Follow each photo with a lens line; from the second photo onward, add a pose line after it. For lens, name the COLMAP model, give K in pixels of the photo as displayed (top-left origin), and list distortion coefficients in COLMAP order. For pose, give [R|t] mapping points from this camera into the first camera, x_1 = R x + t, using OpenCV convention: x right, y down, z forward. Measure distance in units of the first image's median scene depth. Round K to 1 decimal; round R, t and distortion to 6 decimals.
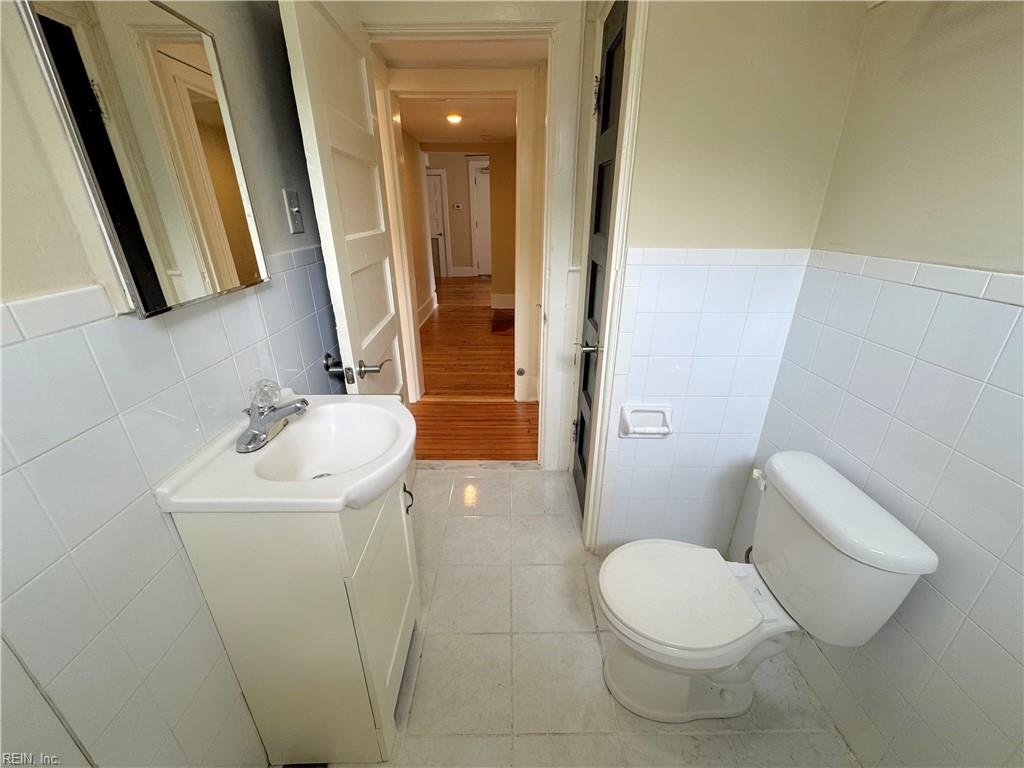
lens RADIAL K [[408.1, 0, 511.8], [0, 408.1, 384.1], [0, 0, 1]] dist [-0.001697, 0.000385]
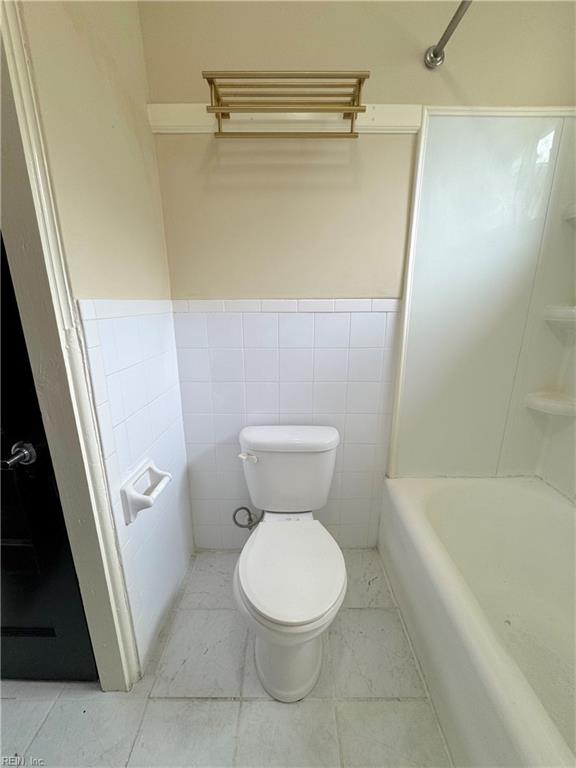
lens RADIAL K [[306.1, 0, 288.4], [0, 306.1, 382.9], [0, 0, 1]] dist [-0.001697, 0.000385]
pose [[0.011285, -0.263036, 0.964720, -0.289788], [0.389826, 0.889603, 0.237995, -0.167622], [-0.920819, 0.373387, 0.112577, 0.596628]]
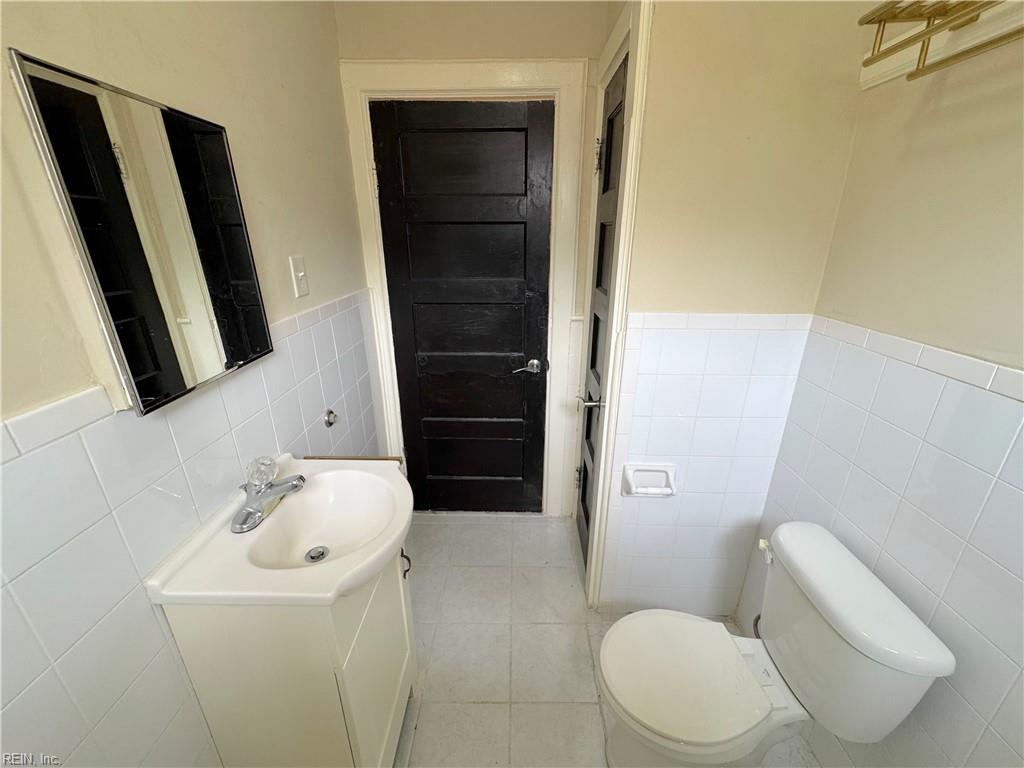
lens RADIAL K [[408.1, 0, 511.8], [0, 408.1, 384.1], [0, 0, 1]] dist [-0.001697, 0.000385]
pose [[0.999845, 0.007249, -0.016062, 0.014042], [-0.008019, 0.998794, -0.048443, -0.101161], [0.015692, 0.048564, 0.998697, 0.001798]]
